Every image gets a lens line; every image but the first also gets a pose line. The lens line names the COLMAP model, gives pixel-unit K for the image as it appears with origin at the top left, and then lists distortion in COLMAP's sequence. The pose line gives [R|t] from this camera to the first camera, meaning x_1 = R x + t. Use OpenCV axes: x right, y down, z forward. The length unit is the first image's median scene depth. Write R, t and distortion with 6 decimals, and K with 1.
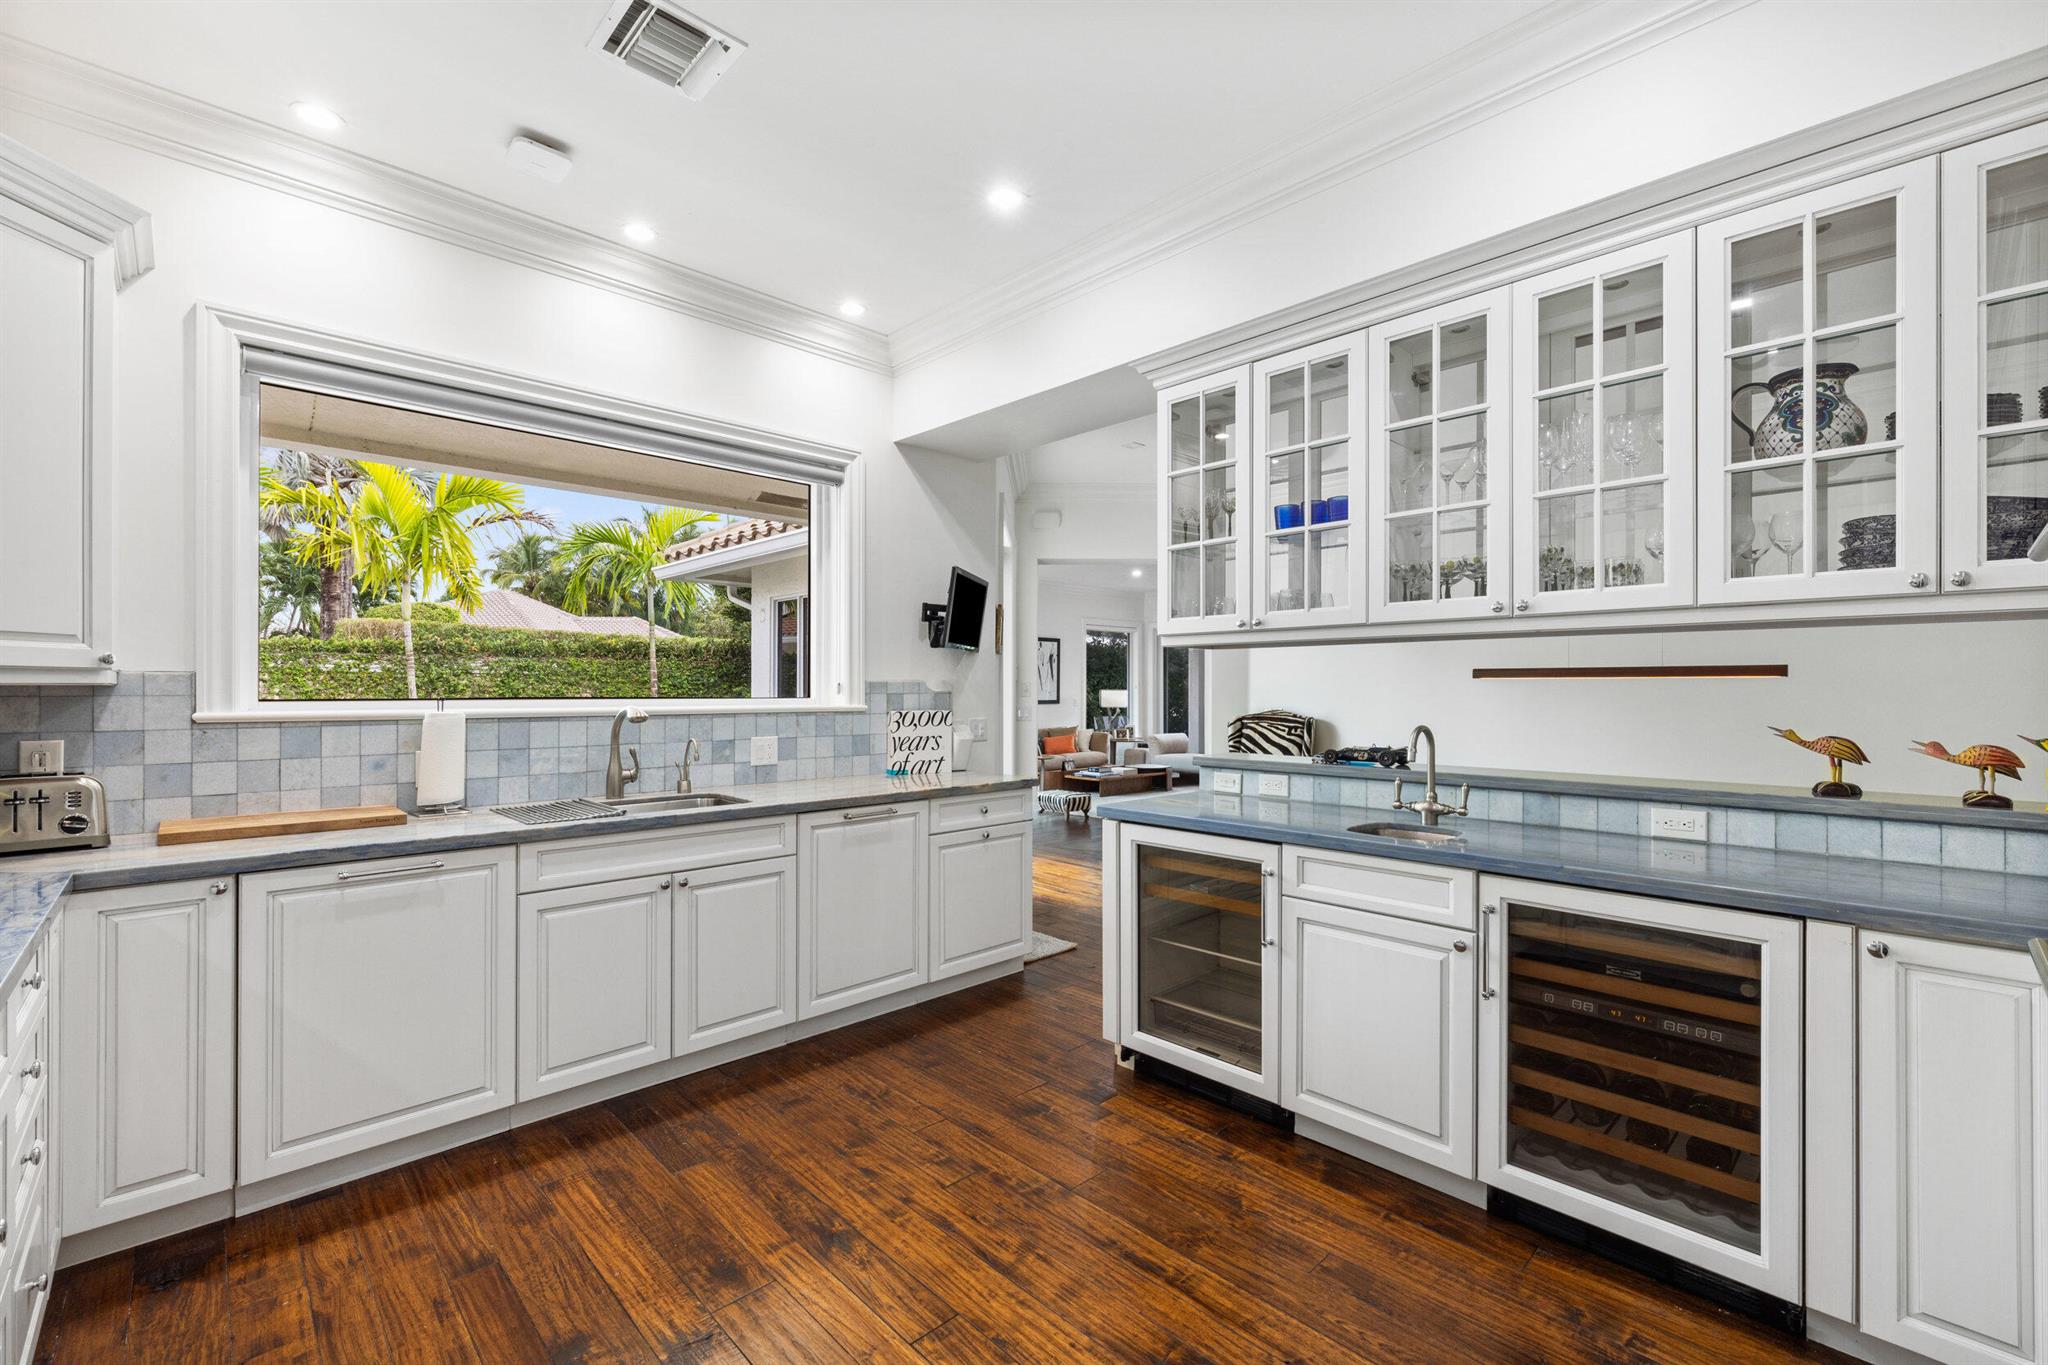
lens RADIAL K [[862.0, 0, 1027.0], [0, 862.0, 689.4], [0, 0, 1]] dist [-0.000505, 0.000433]
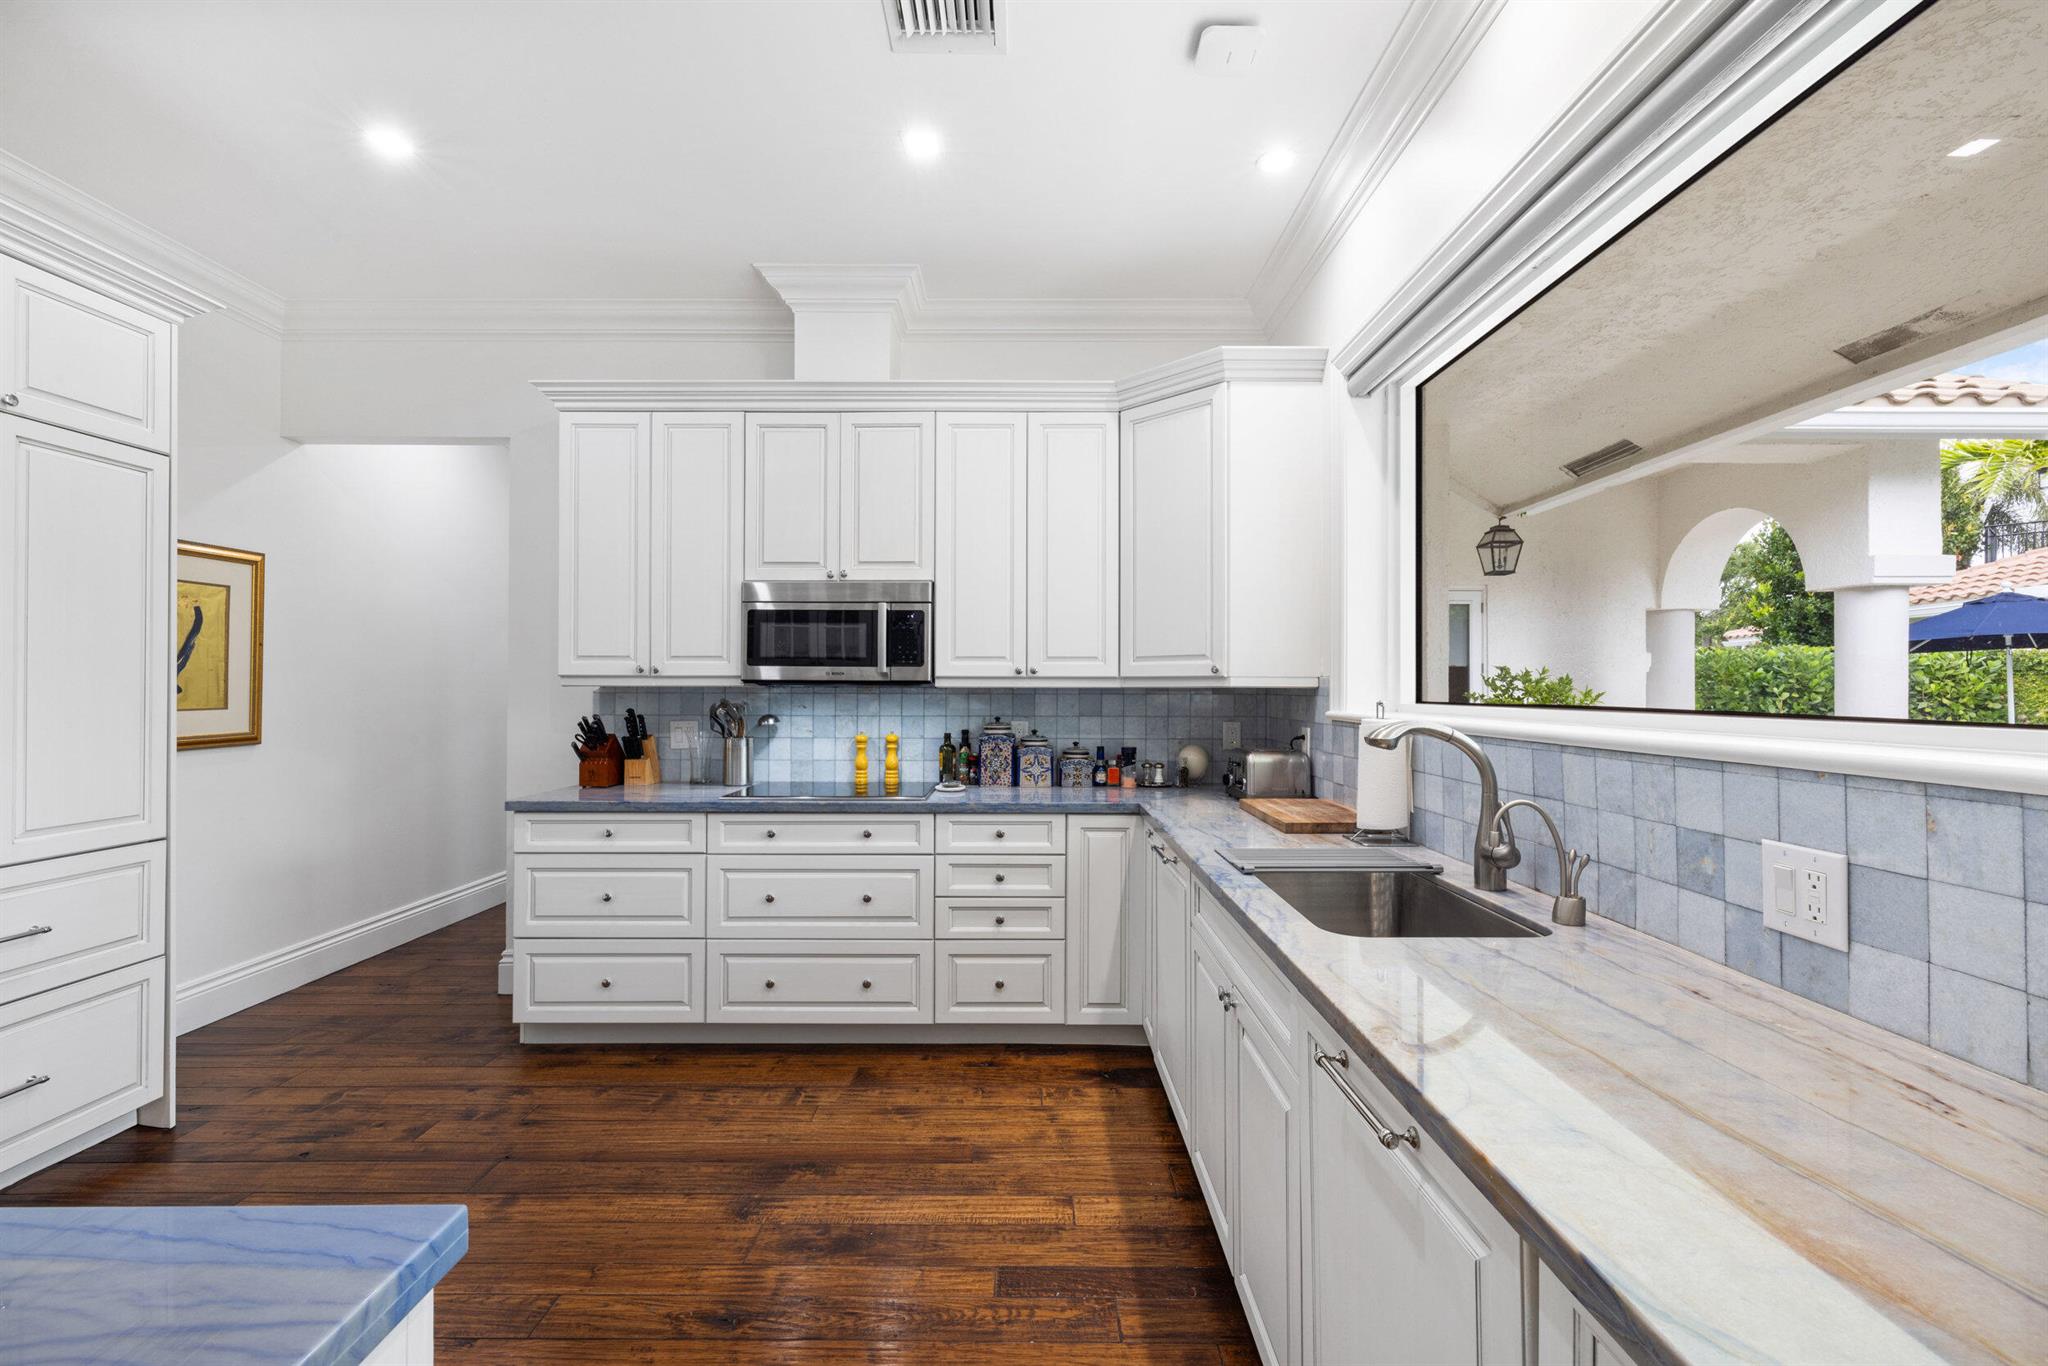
lens RADIAL K [[862.0, 0, 1025.3], [0, 862.0, 684.8], [0, 0, 1]] dist [-0.000505, 0.000433]
pose [[-0.692132, -0.006108, -0.721745, 0.135869], [-0.004432, 0.999981, -0.004213, -0.001280], [0.721757, 0.000283, -0.692147, 1.198264]]
